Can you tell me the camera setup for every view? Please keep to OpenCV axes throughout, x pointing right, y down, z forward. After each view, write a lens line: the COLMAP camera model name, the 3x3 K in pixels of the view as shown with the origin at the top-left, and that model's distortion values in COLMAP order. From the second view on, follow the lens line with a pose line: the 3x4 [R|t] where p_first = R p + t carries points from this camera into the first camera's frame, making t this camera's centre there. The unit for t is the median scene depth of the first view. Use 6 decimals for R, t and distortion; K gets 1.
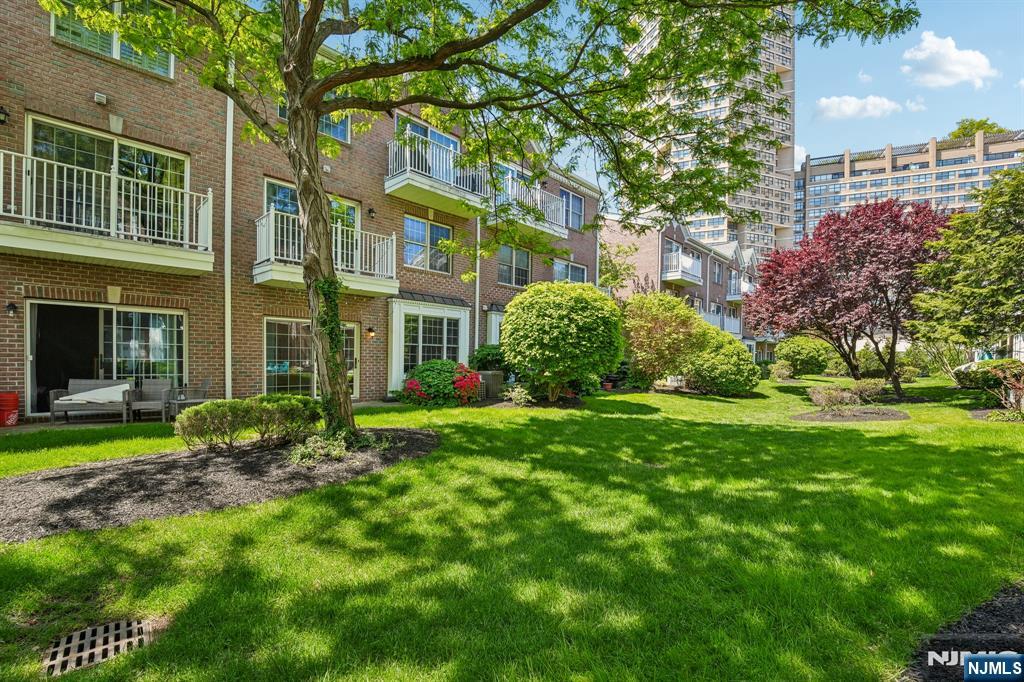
lens RADIAL K [[439.9, 0, 513.5], [0, 439.9, 371.5], [0, 0, 1]] dist [-0.012177, -0.000125]
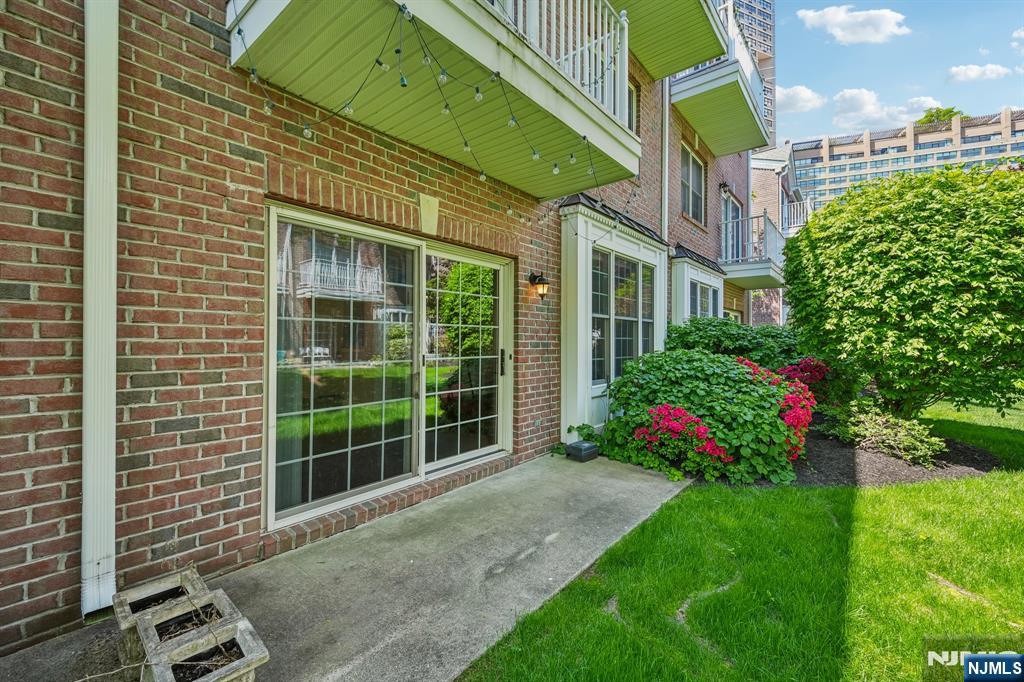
lens RADIAL K [[419.1, 0, 512.4], [0, 419.1, 336.0], [0, 0, 1]] dist [-0.000295, -0.000161]
pose [[0.998550, -0.011383, 0.052614, -0.334912], [0.013420, 0.999168, -0.038520, -0.025578], [-0.052132, 0.039170, 0.997872, 0.569481]]
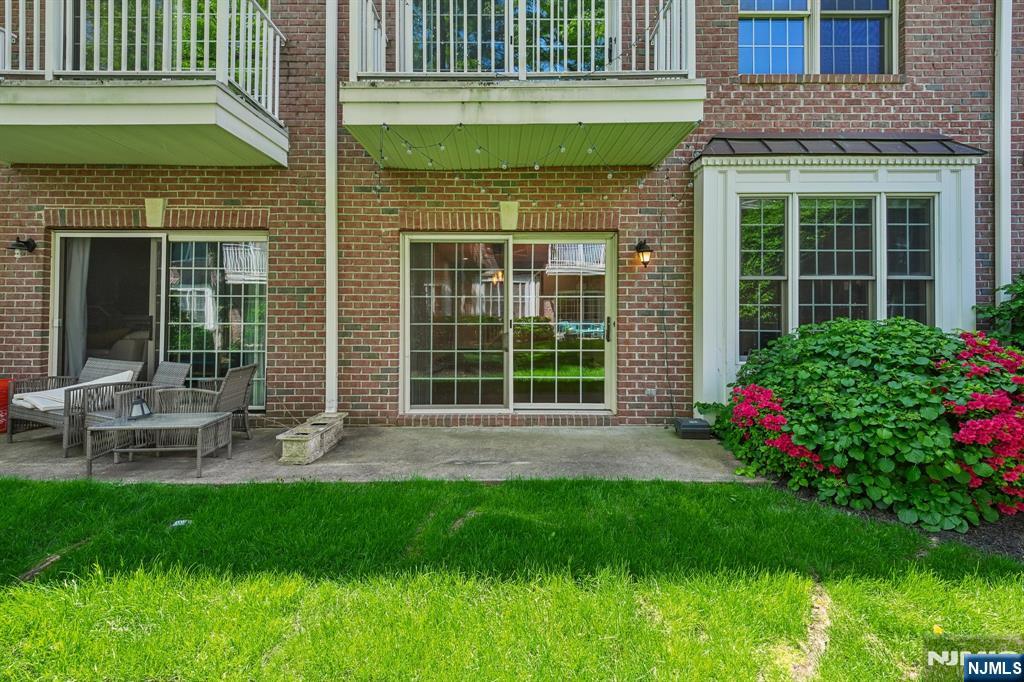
lens RADIAL K [[429.3, 0, 508.7], [0, 429.3, 307.5], [0, 0, 1]] dist [0.010320, -0.000619]
pose [[0.674204, -0.025619, -0.738100, -0.108914], [-0.011070, 0.998935, -0.044784, -0.018511], [0.738462, 0.038364, 0.673203, 0.589886]]
